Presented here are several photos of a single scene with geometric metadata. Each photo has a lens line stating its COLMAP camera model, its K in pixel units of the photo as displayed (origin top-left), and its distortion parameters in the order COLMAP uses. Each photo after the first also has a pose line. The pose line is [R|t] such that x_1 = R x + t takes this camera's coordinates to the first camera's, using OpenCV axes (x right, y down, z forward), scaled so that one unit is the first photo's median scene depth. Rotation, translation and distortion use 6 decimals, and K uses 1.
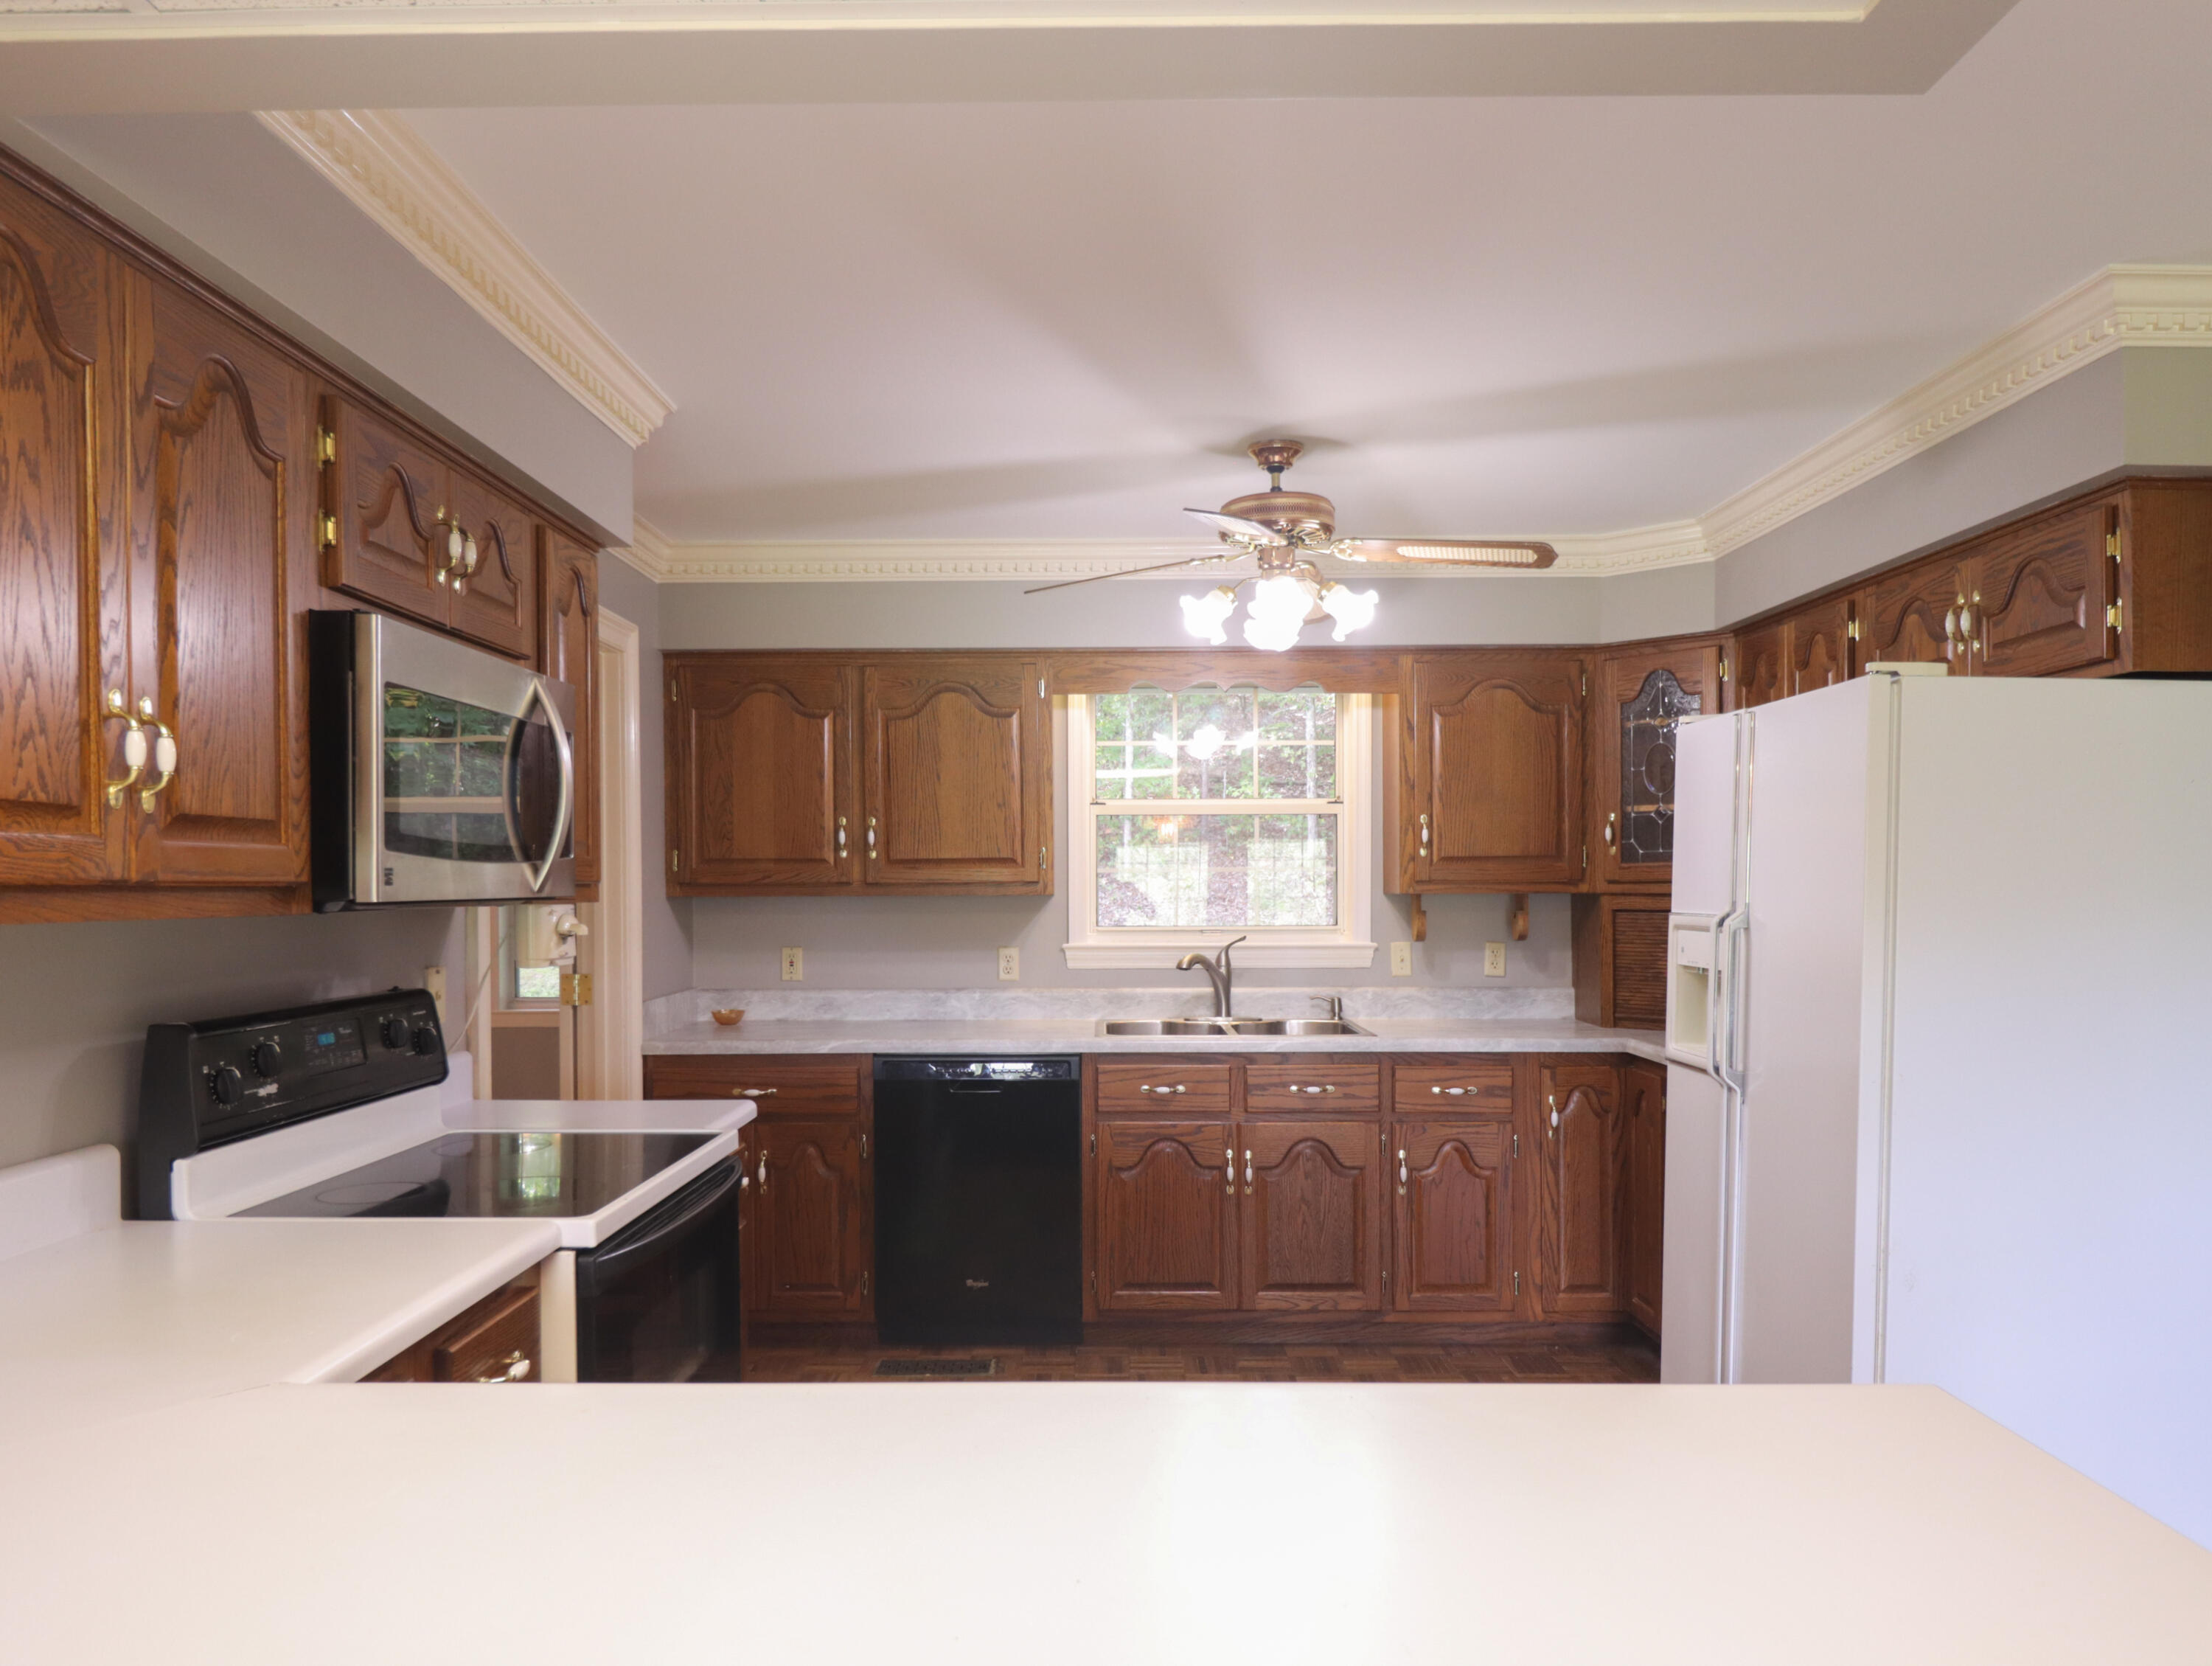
lens RADIAL K [[1469.0, 0, 1104.6], [0, 1469.0, 903.6], [0, 0, 1]] dist [0.002844, 0.002739]
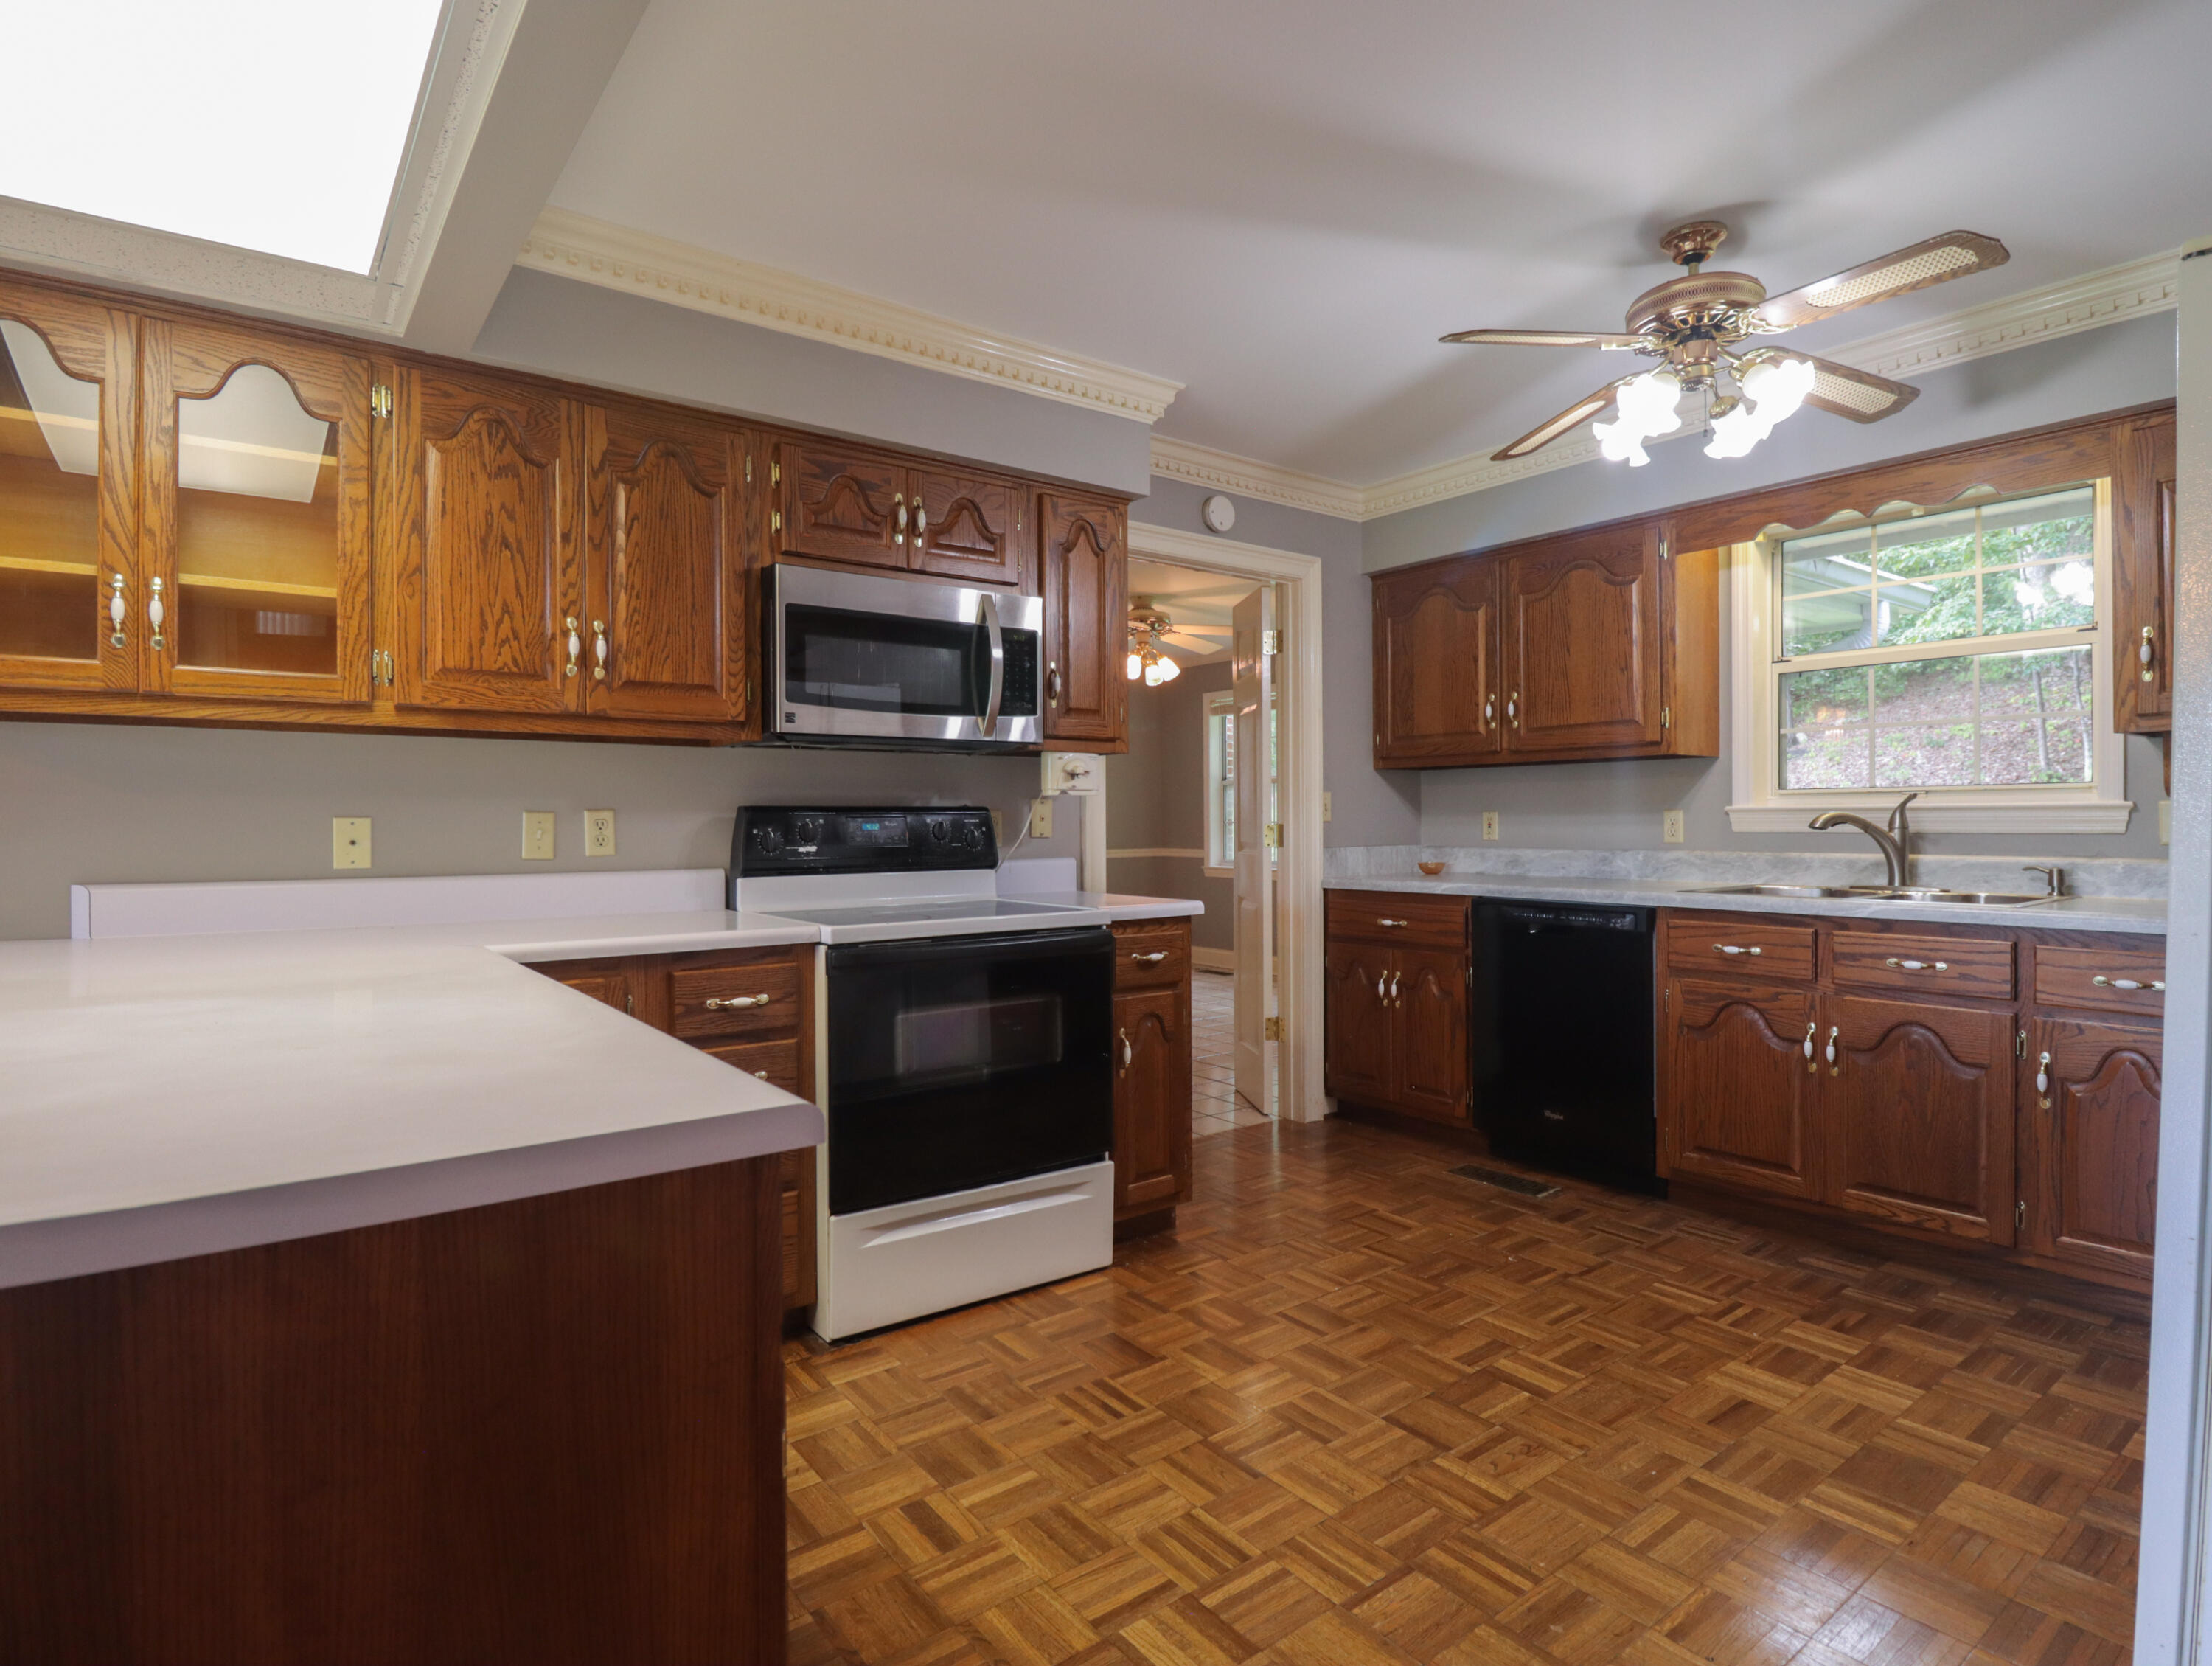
lens RADIAL K [[1160.0, 0, 1114.2], [0, 1160.0, 828.0], [0, 0, 1]] dist [0.017200, -0.025815]
pose [[0.616591, 0.006227, -0.787259, 0.358474], [-0.006991, 0.999973, 0.002434, 0.046110], [0.787252, 0.004003, 0.616618, 0.208974]]
